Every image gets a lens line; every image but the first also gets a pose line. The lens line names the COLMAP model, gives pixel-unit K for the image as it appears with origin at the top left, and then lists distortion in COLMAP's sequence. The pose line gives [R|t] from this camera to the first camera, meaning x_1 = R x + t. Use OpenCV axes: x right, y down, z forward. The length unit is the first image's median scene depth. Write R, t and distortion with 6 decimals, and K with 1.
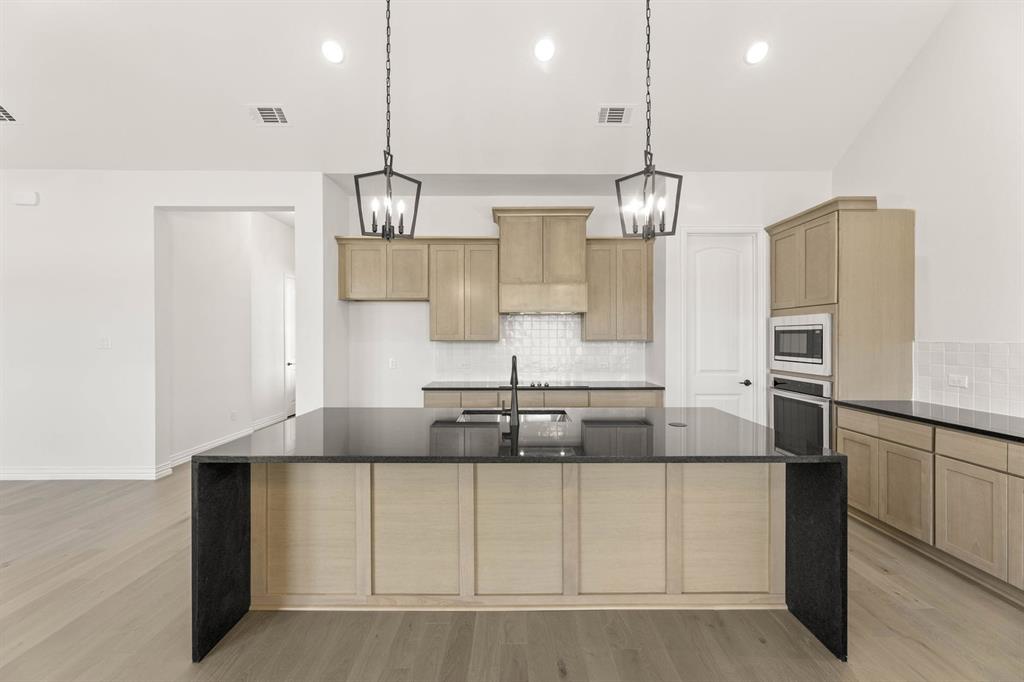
lens RADIAL K [[410.8, 0, 510.6], [0, 410.8, 336.2], [0, 0, 1]] dist [0.001367, 0.000128]
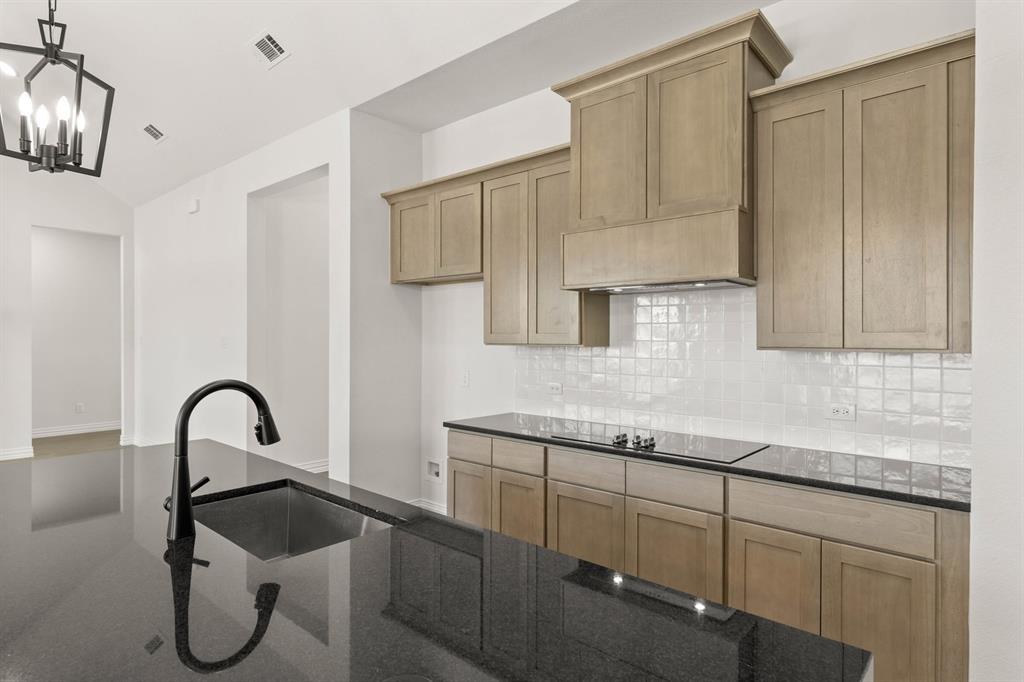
lens RADIAL K [[552.5, 0, 511.7], [0, 552.5, 334.9], [0, 0, 1]] dist [-0.000398, -0.000141]
pose [[0.750371, 0.001630, -0.661015, 0.391618], [-0.002854, 0.999996, -0.000774, -0.001358], [0.661011, 0.002468, 0.750372, 0.464629]]
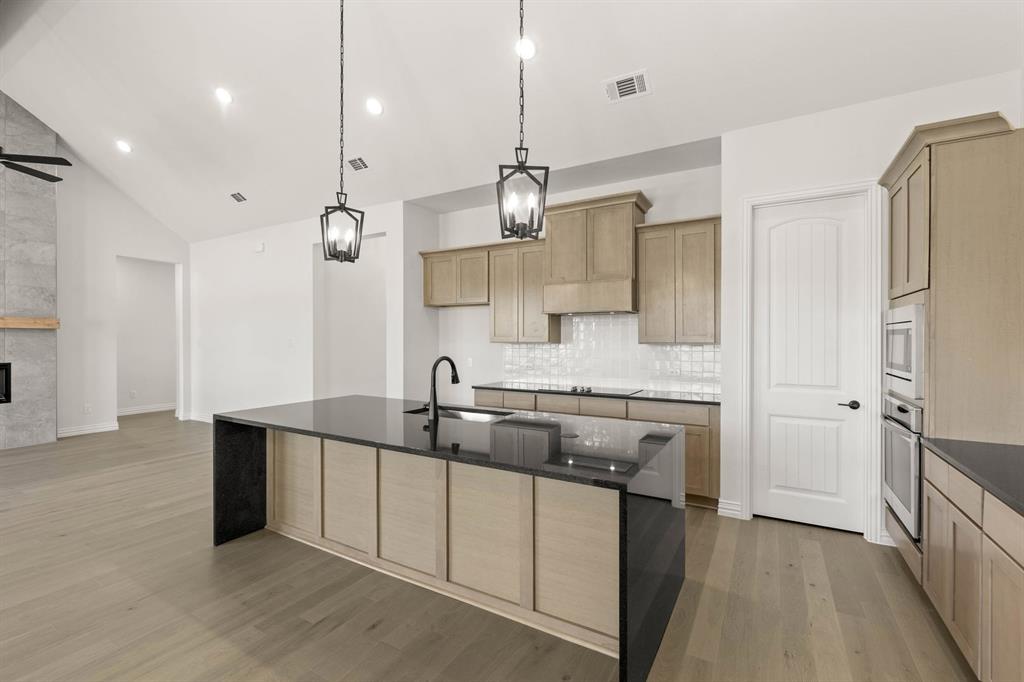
lens RADIAL K [[444.4, 0, 509.7], [0, 444.4, 338.0], [0, 0, 1]] dist [-0.000062, -0.000122]
pose [[0.862352, 0.001026, -0.506308, 0.460675], [-0.001067, 0.999999, 0.000210, -0.000549], [0.506308, 0.000359, 0.862353, 0.046991]]
